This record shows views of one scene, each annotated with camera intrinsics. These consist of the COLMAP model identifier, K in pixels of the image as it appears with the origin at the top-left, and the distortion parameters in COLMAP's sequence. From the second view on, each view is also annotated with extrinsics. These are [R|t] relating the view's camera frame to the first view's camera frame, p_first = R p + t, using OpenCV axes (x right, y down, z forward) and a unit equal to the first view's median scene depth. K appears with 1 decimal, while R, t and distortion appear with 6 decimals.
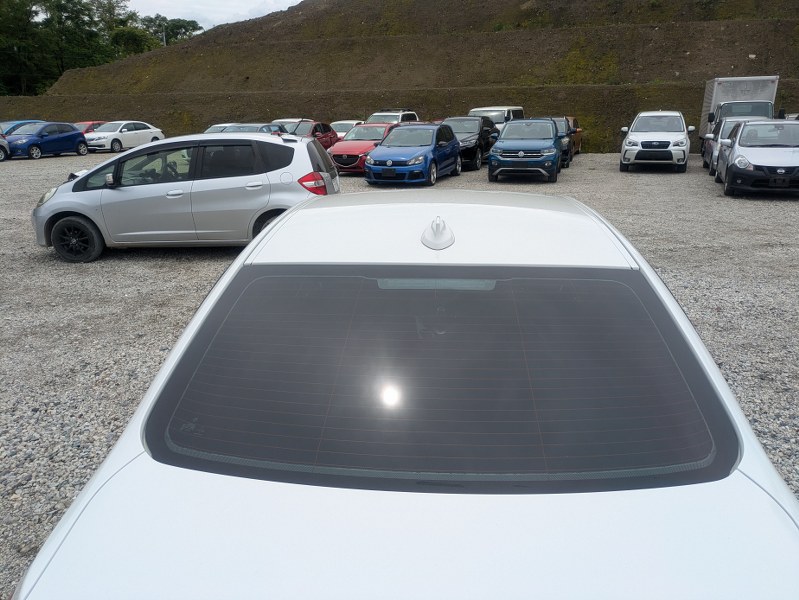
lens RADIAL K [[602.4, 0, 411.7], [0, 602.4, 300.8], [0, 0, 1]] dist [0.025005, -0.007934]
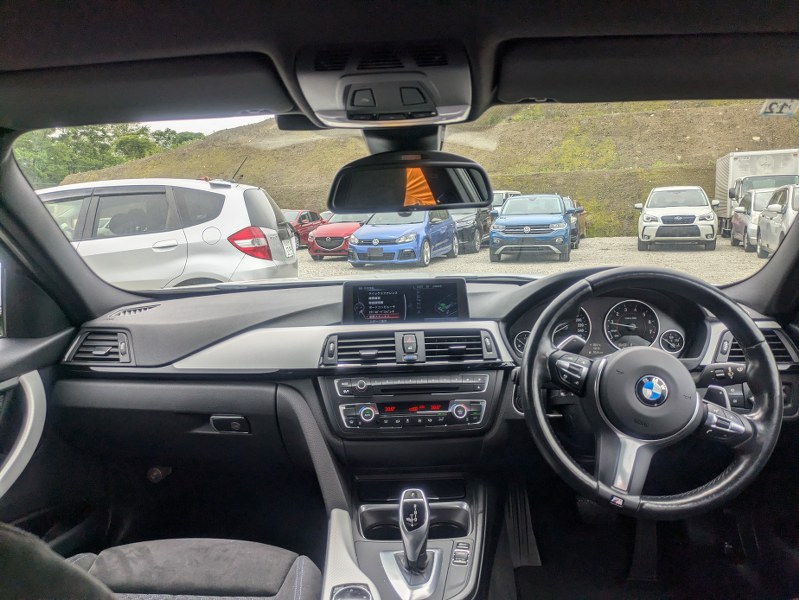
lens RADIAL K [[587.5, 0, 381.9], [0, 587.5, 299.7], [0, 0, 1]] dist [0.020828, -0.002127]
pose [[0.998696, -0.019008, -0.047373, 0.008894], [0.011116, 0.986795, -0.161594, -0.007703], [0.049819, 0.160857, 0.985720, 0.153554]]
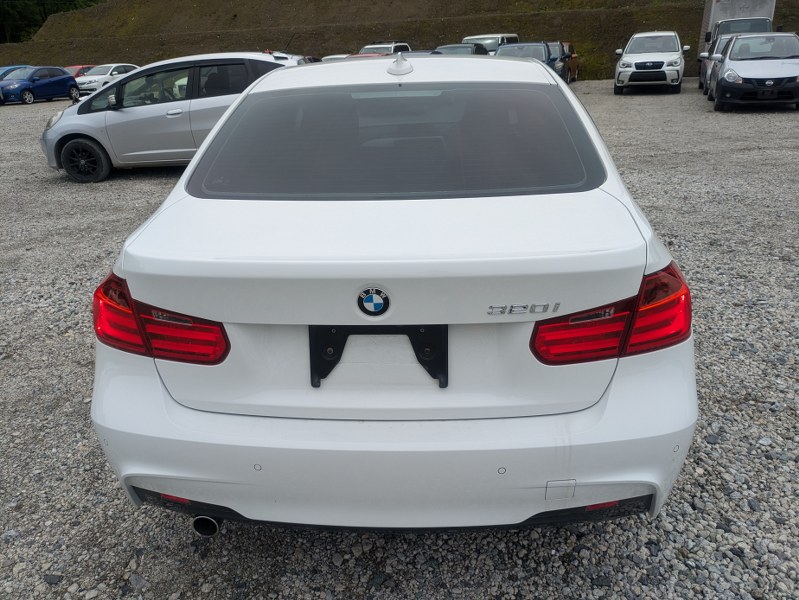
lens RADIAL K [[611.2, 0, 409.7], [0, 611.2, 298.7], [0, 0, 1]] dist [0.009015, 0.010926]
pose [[0.999438, -0.032188, -0.009377, 0.007428], [0.032833, 0.996285, 0.079615, 0.031891], [0.006779, -0.079878, 0.996782, -0.037147]]
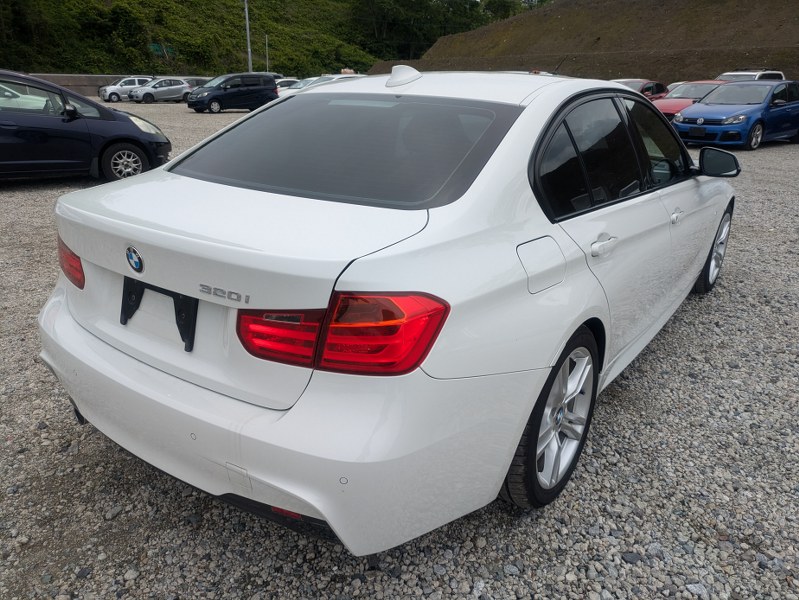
lens RADIAL K [[619.4, 0, 399.5], [0, 619.4, 300.0], [0, 0, 1]] dist [0.011613, 0.002307]
pose [[0.837506, 0.192920, -0.511238, 0.096645], [-0.174839, 0.981026, 0.083778, 0.029021], [0.517701, 0.019220, 0.855346, -0.017154]]
